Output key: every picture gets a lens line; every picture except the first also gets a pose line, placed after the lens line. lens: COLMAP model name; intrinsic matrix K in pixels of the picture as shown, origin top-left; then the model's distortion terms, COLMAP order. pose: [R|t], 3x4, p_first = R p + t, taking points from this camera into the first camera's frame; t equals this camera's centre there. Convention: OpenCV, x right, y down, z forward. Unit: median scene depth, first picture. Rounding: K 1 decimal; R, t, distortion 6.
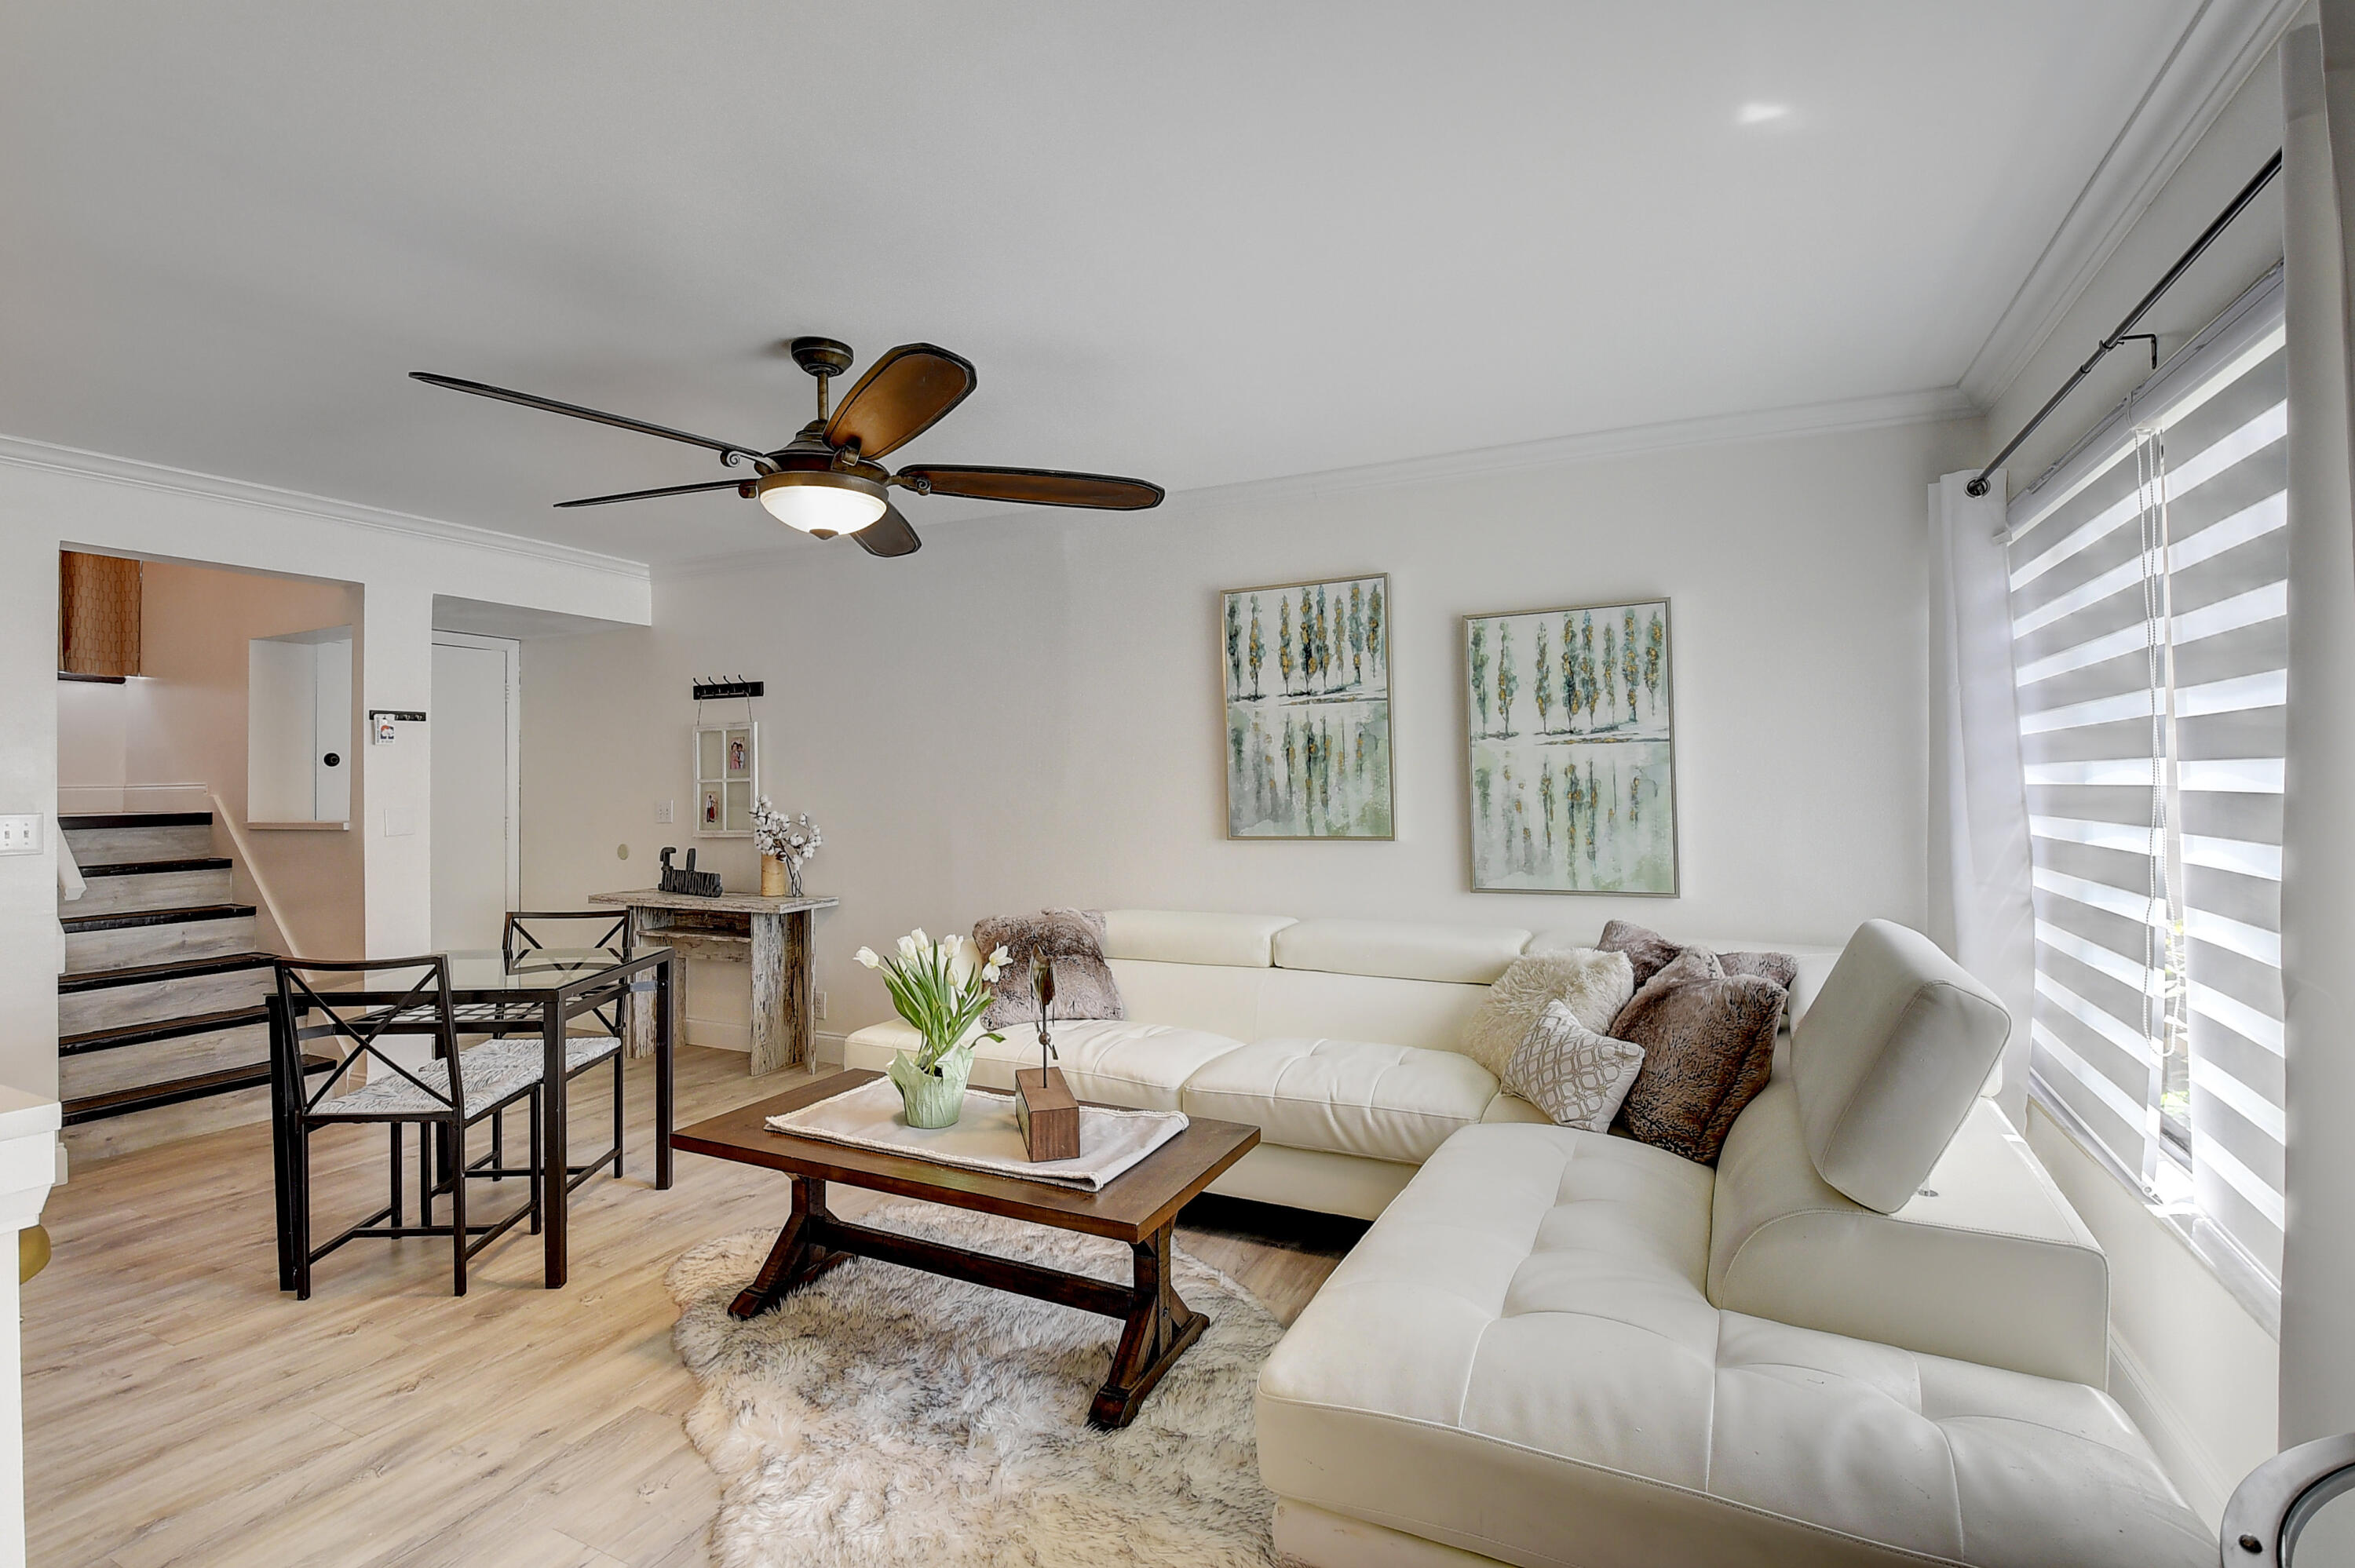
lens RADIAL K [[1086.7, 0, 1177.5], [0, 1086.7, 784.0], [0, 0, 1]] dist [-0.036301, -0.000062]
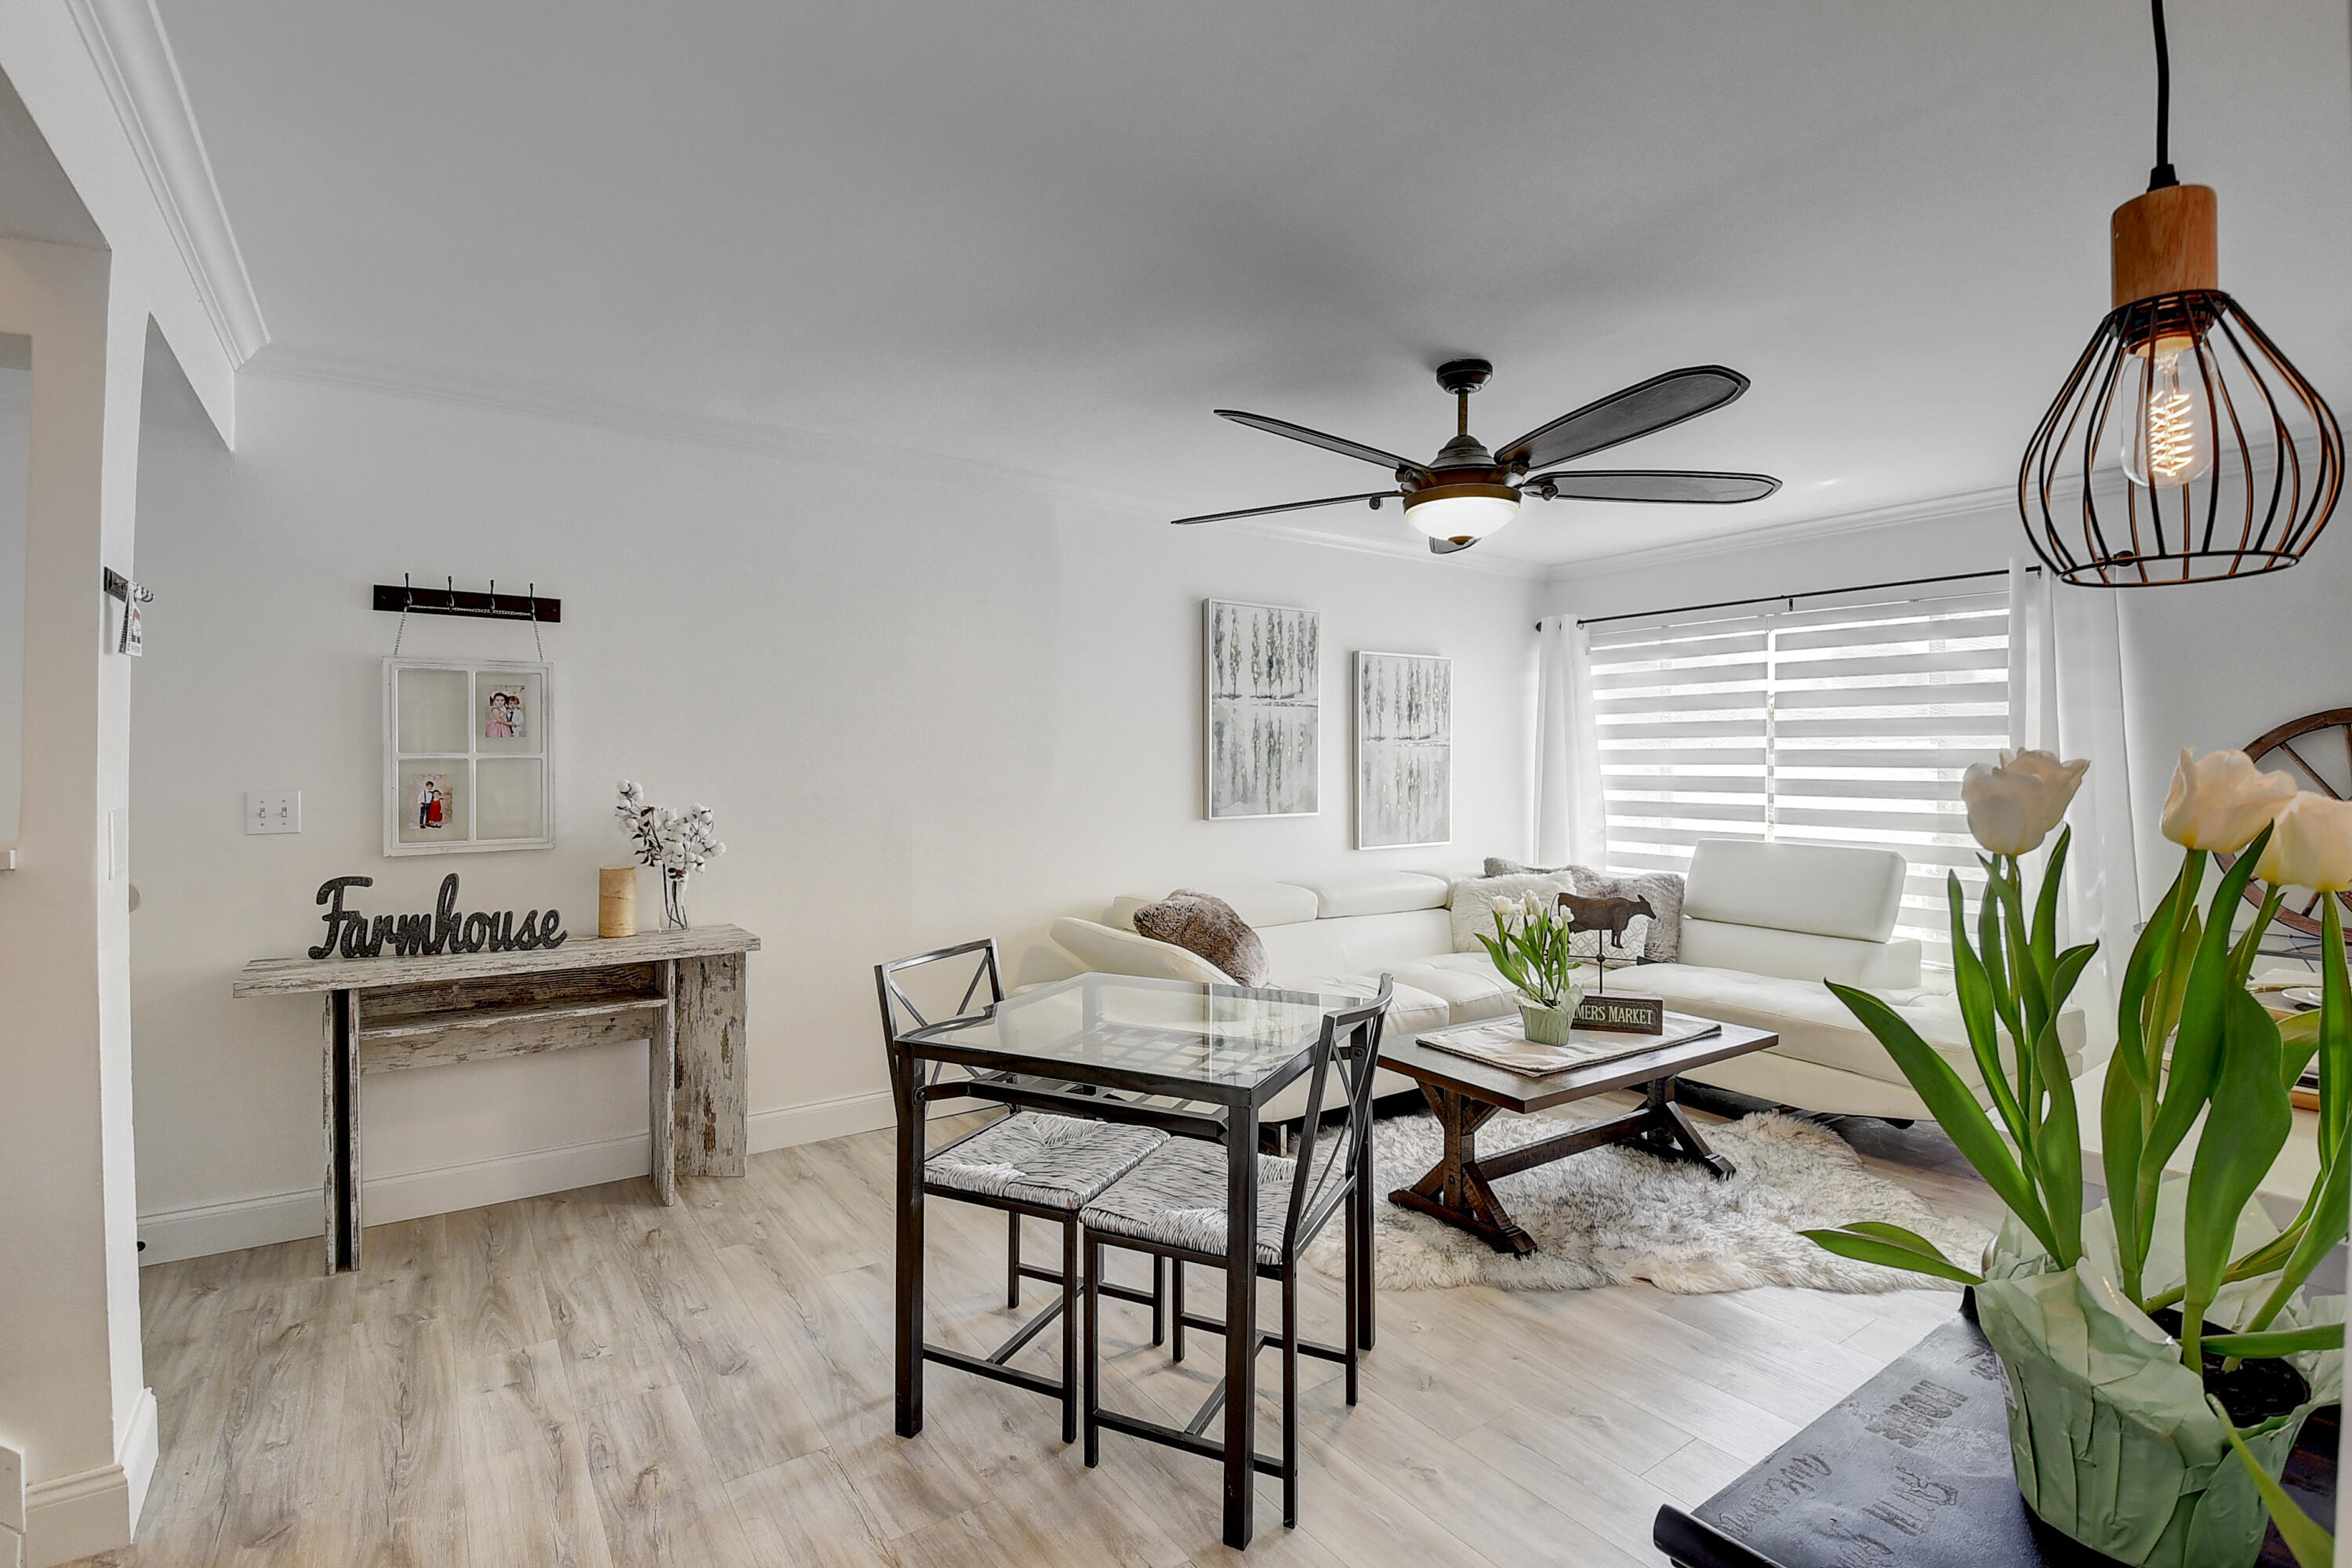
lens RADIAL K [[1085.4, 0, 1176.0], [0, 1085.4, 784.0], [0, 0, 1]] dist [-0.036301, -0.000062]
pose [[0.477647, -0.003569, 0.878545, -0.990378], [-0.010392, 0.999899, 0.009713, 0.003376], [-0.878491, -0.013769, 0.477561, 0.505633]]
